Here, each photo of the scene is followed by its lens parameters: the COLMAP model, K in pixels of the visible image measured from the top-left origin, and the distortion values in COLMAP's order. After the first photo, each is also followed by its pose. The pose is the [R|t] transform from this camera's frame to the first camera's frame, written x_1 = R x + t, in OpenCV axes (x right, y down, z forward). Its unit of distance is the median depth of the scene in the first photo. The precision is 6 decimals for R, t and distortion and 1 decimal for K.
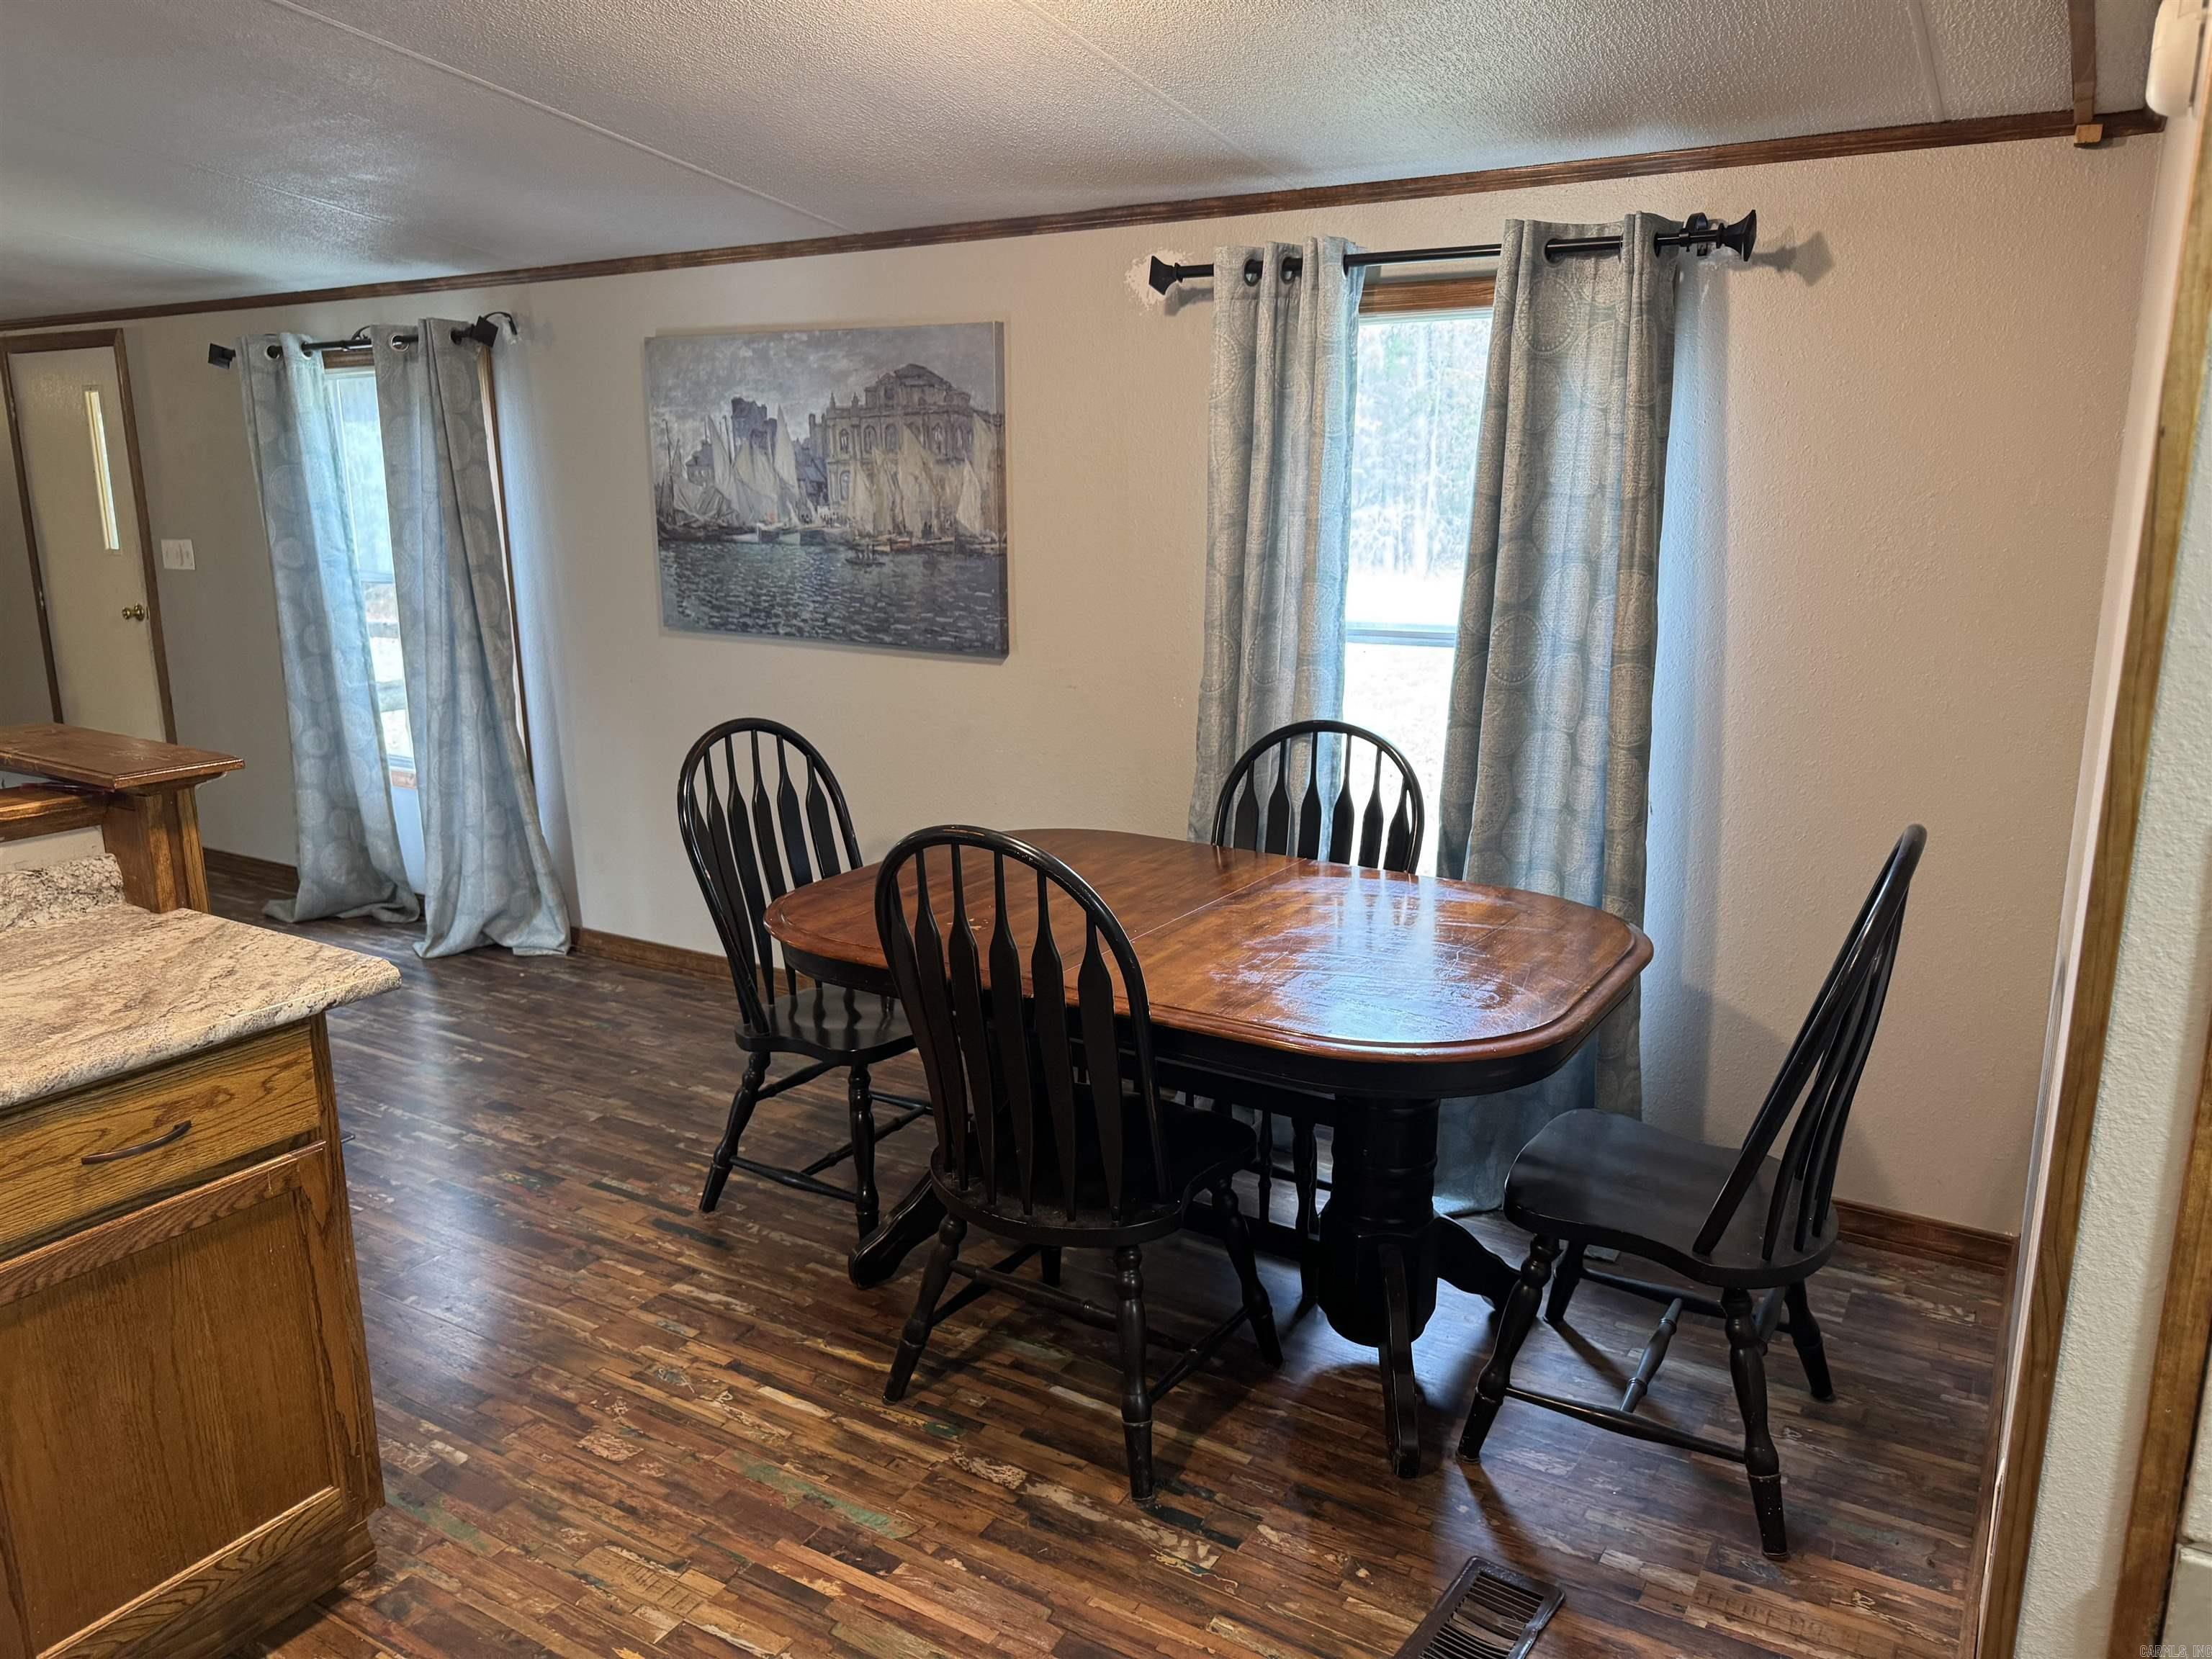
lens RADIAL K [[1560.3, 0, 1139.2], [0, 1560.3, 855.1], [0, 0, 1]] dist [0.014626, -0.025188]
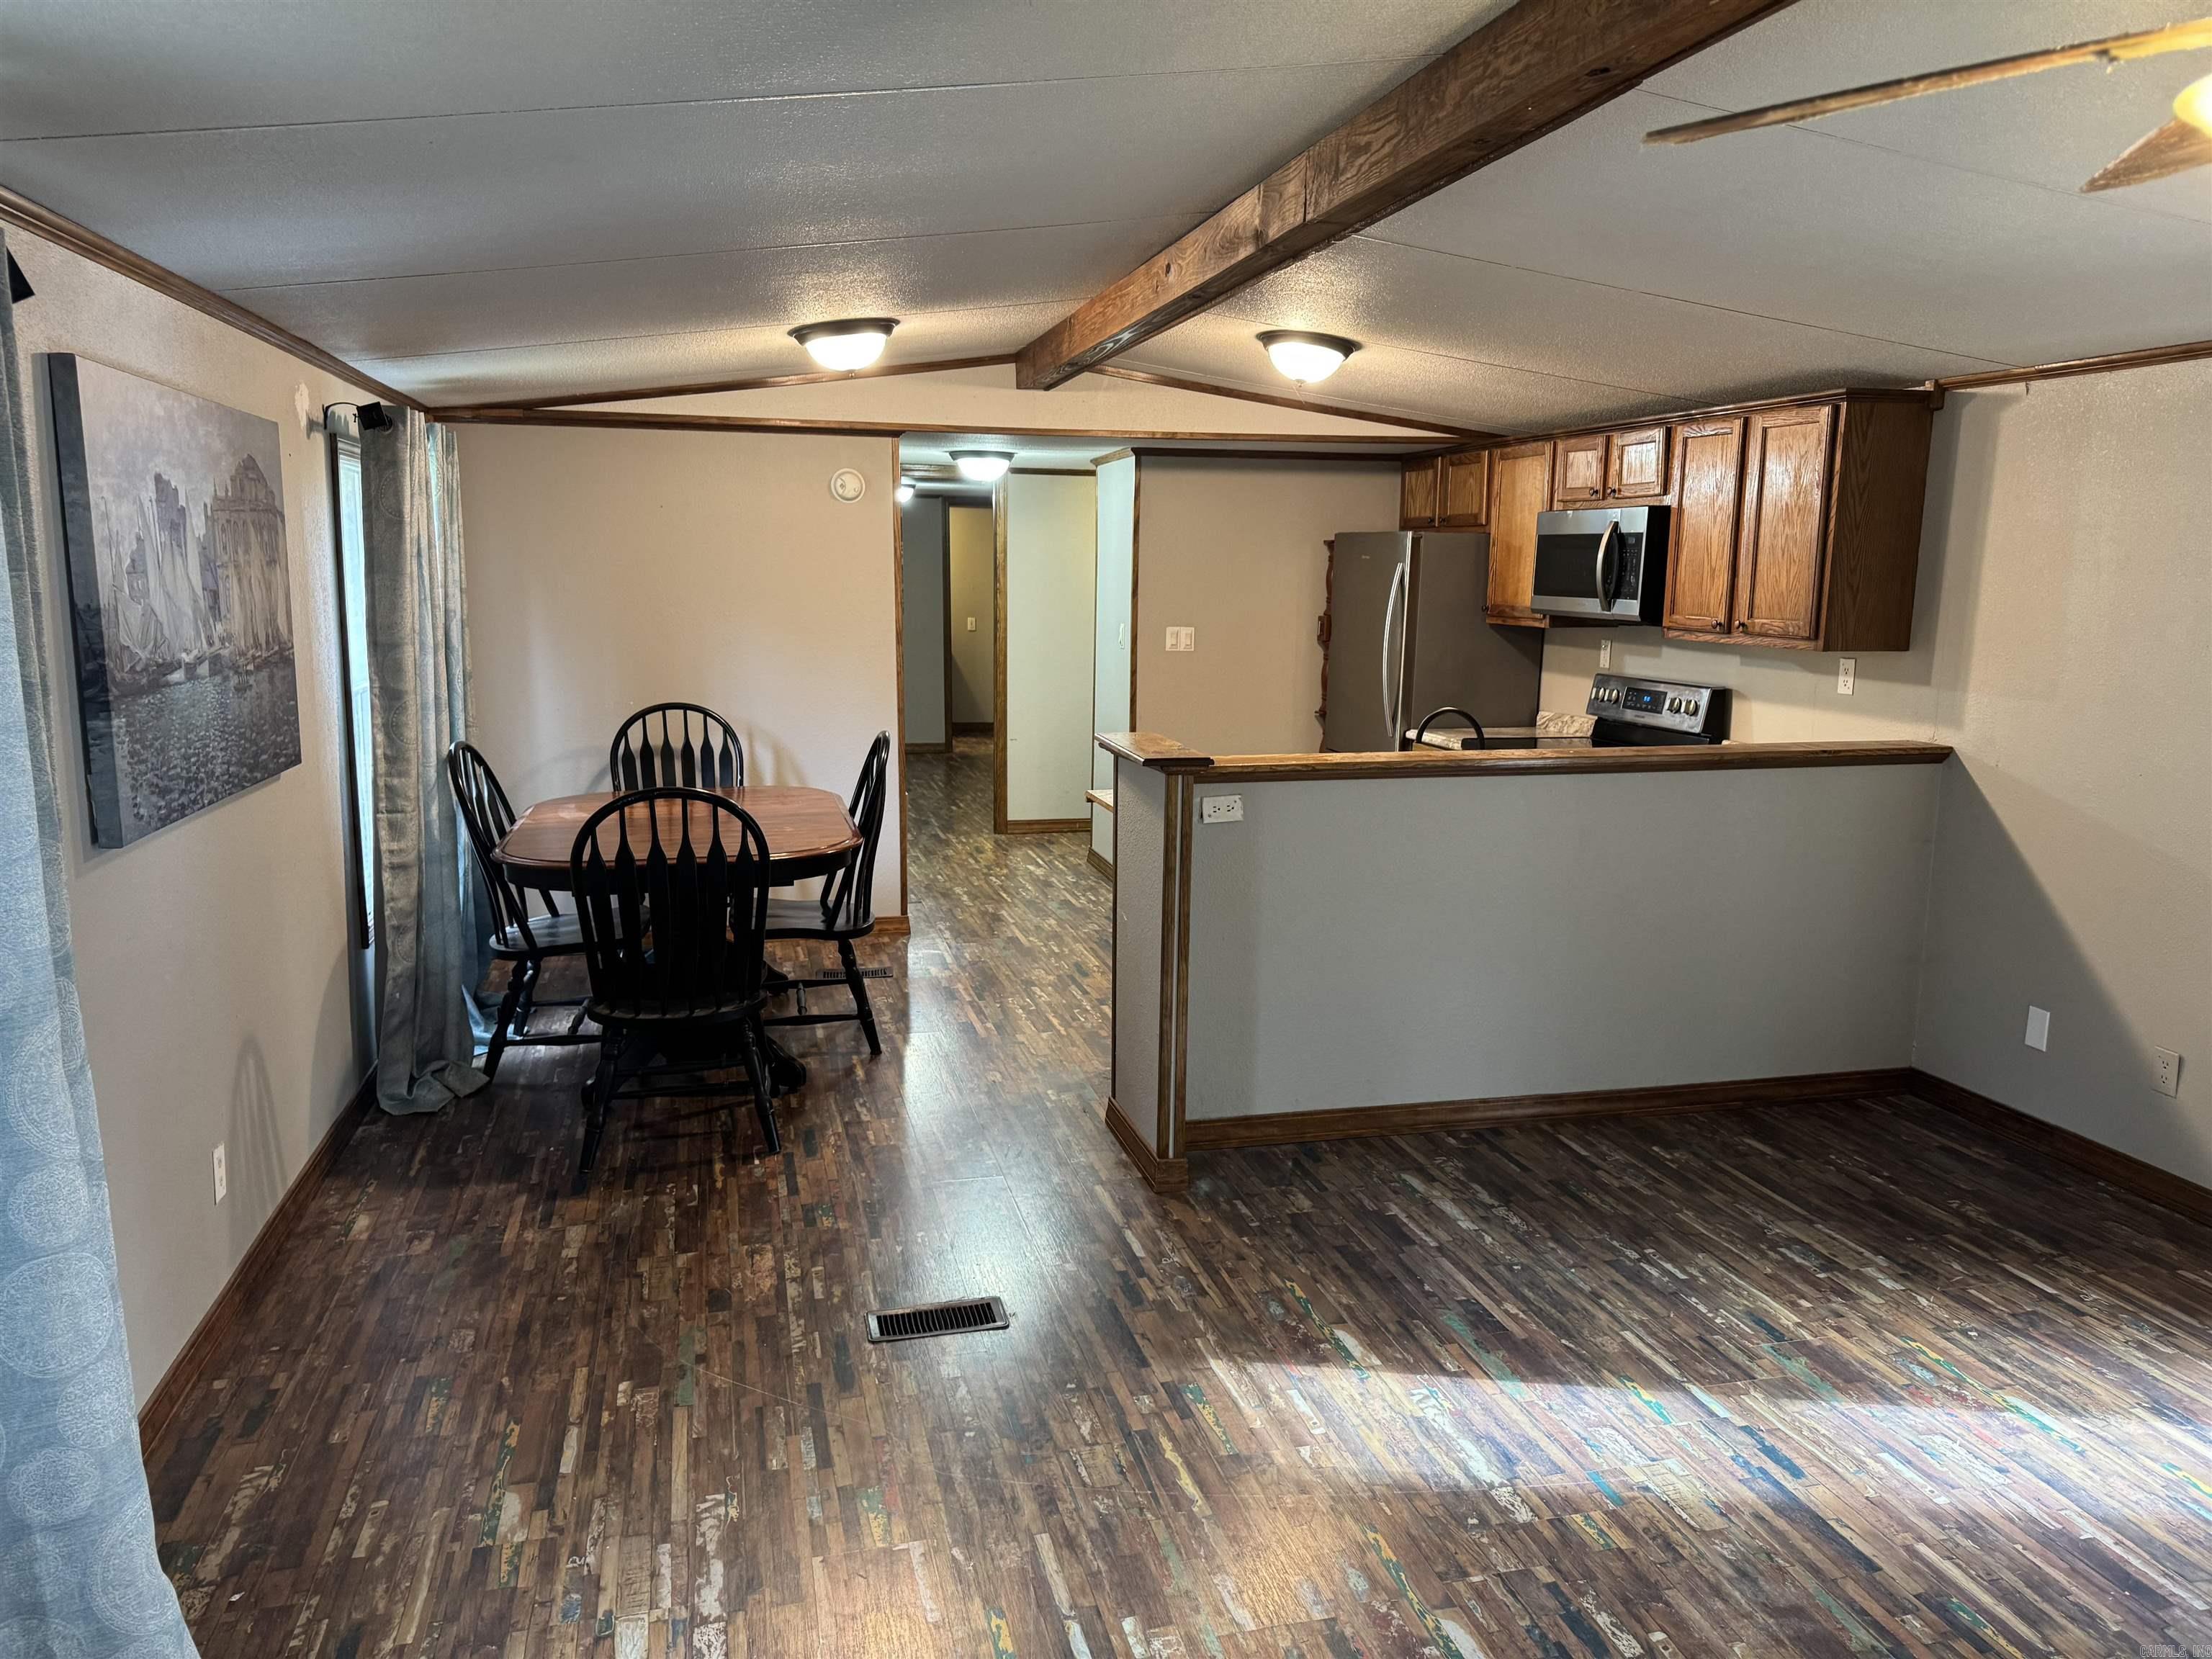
lens RADIAL K [[1580.3, 0, 1079.6], [0, 1580.3, 828.6], [0, 0, 1]] dist [0.007653, -0.027560]
pose [[-0.688094, -0.133619, 0.713213, -1.023716], [0.158560, 0.931458, 0.327483, -0.306877], [-0.708086, 0.338426, -0.619743, 1.181395]]
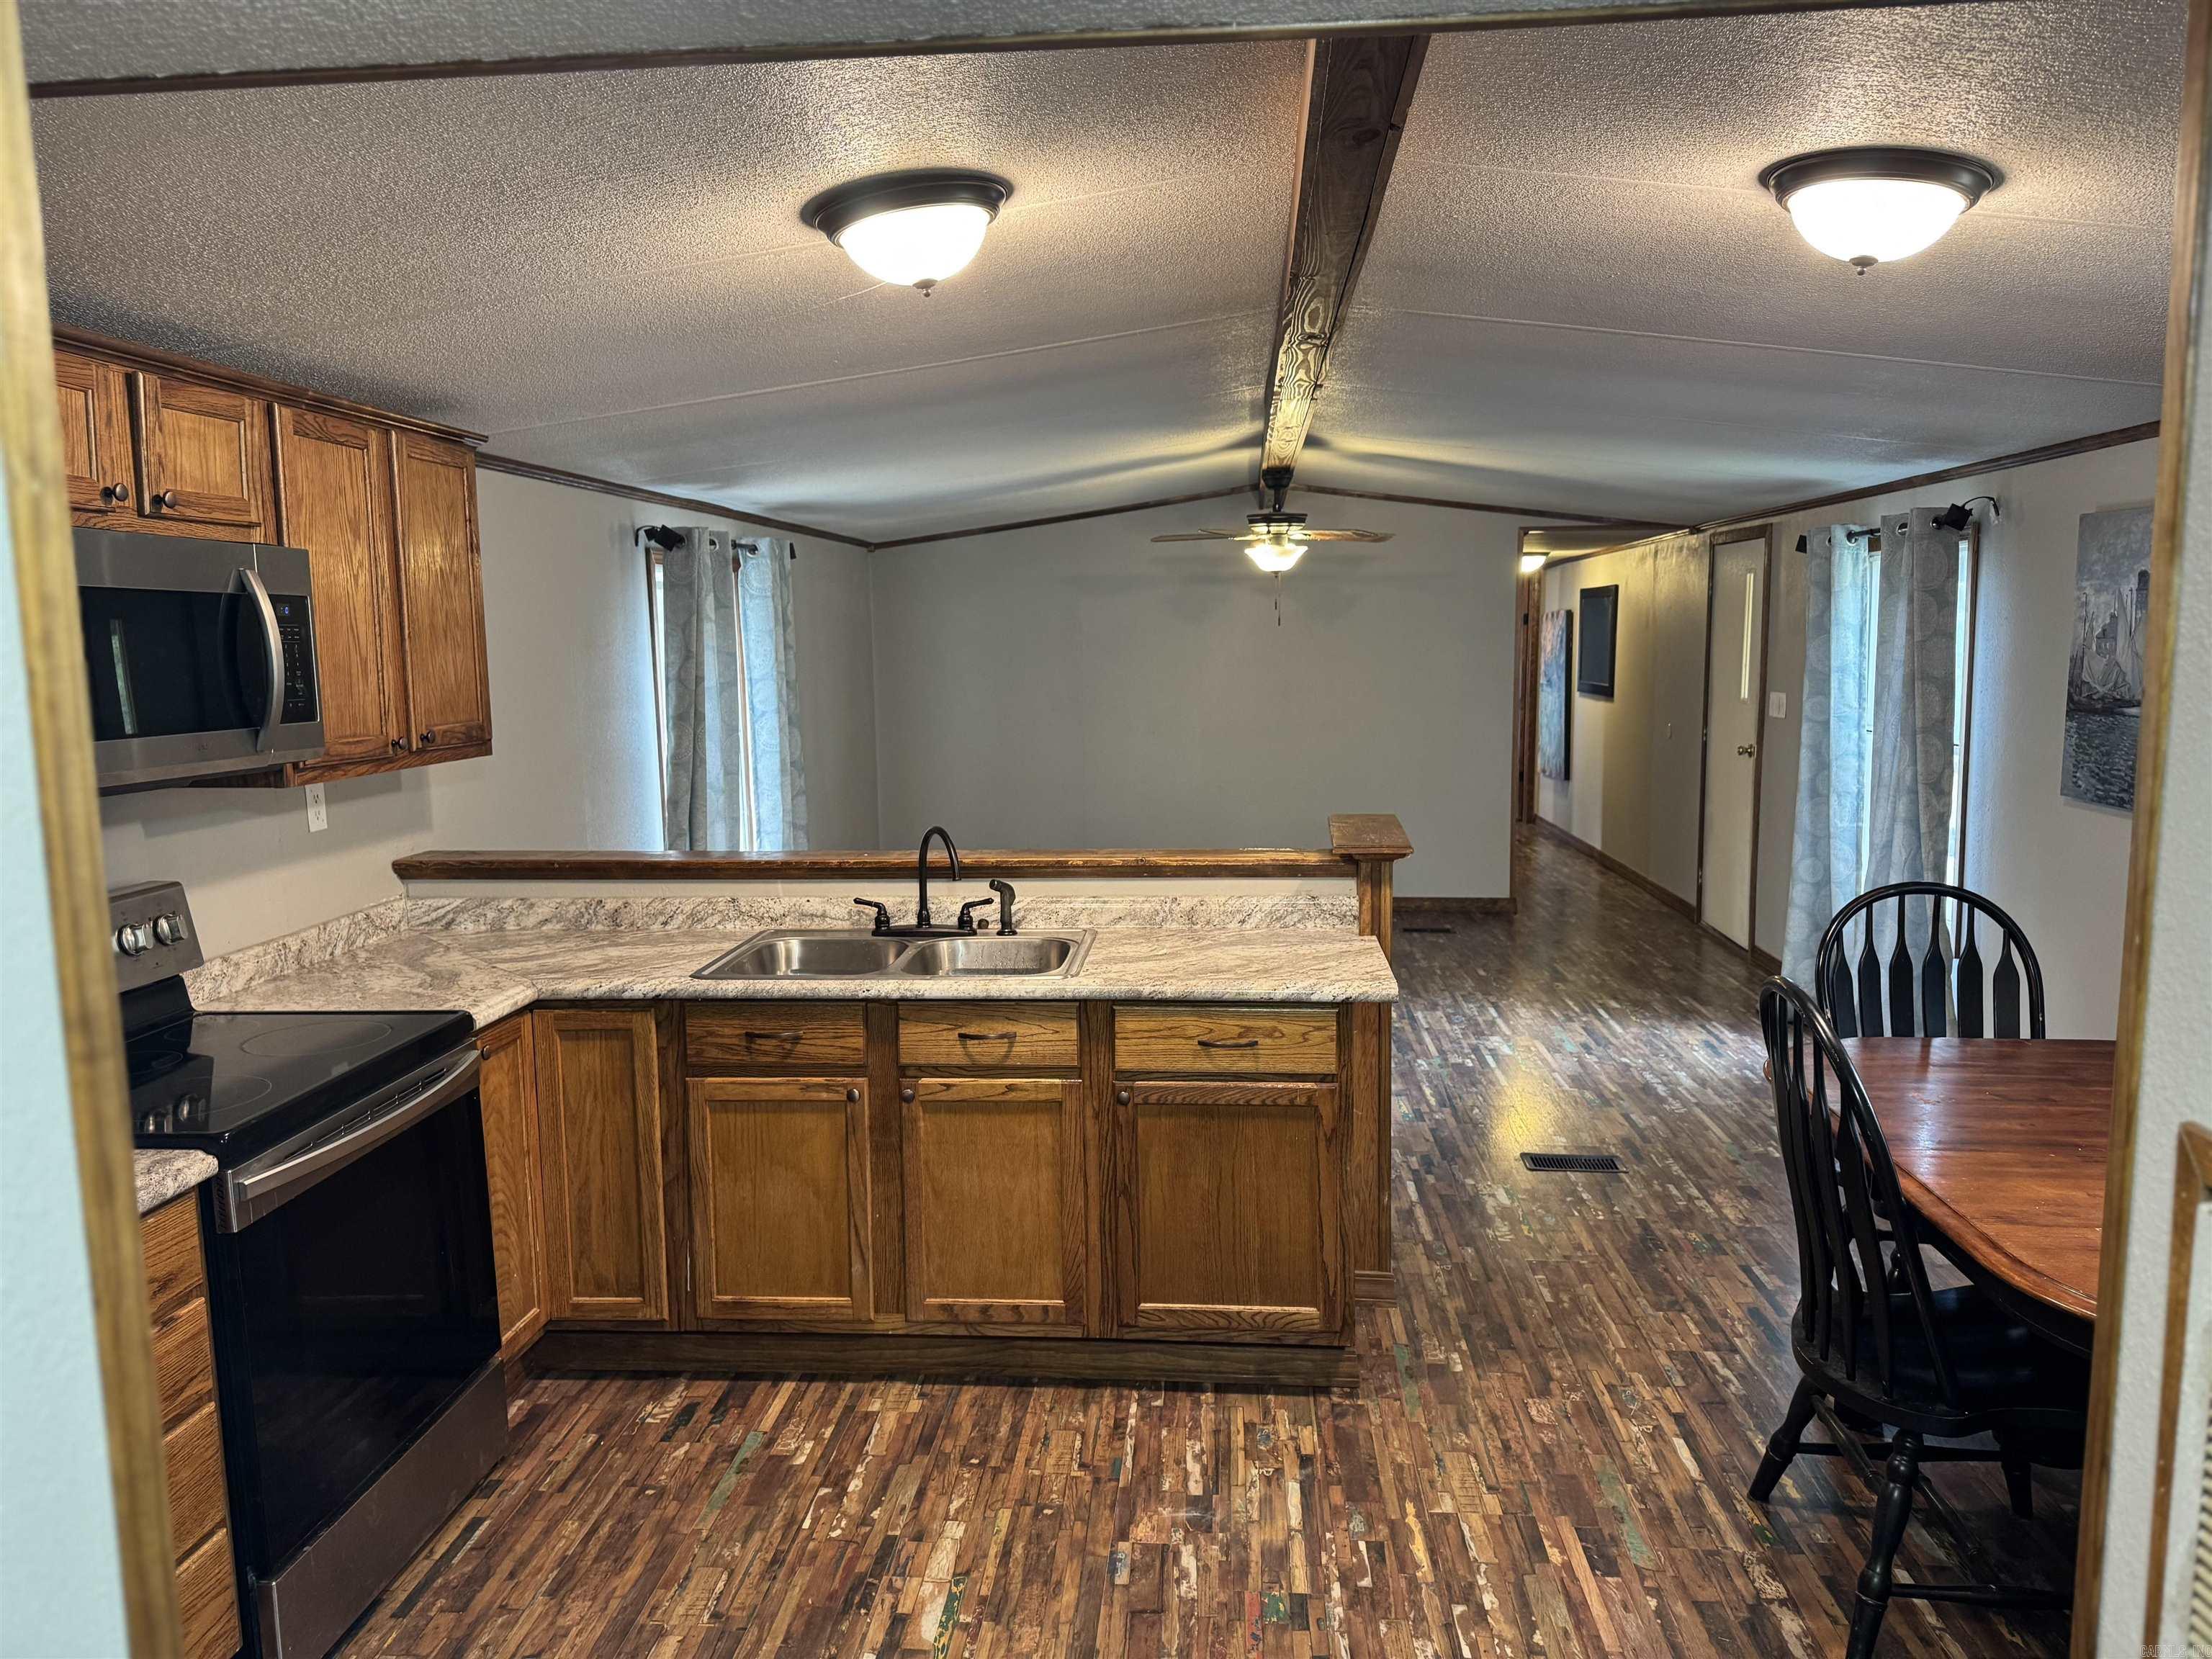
lens RADIAL K [[1576.2, 0, 1085.8], [0, 1576.2, 829.0], [0, 0, 1]] dist [0.068181, -0.103790]
pose [[0.429064, 0.103708, -0.897301, 0.363804], [-0.196989, 0.980220, 0.019096, -0.023881], [0.881533, 0.168565, 0.441006, 0.009281]]
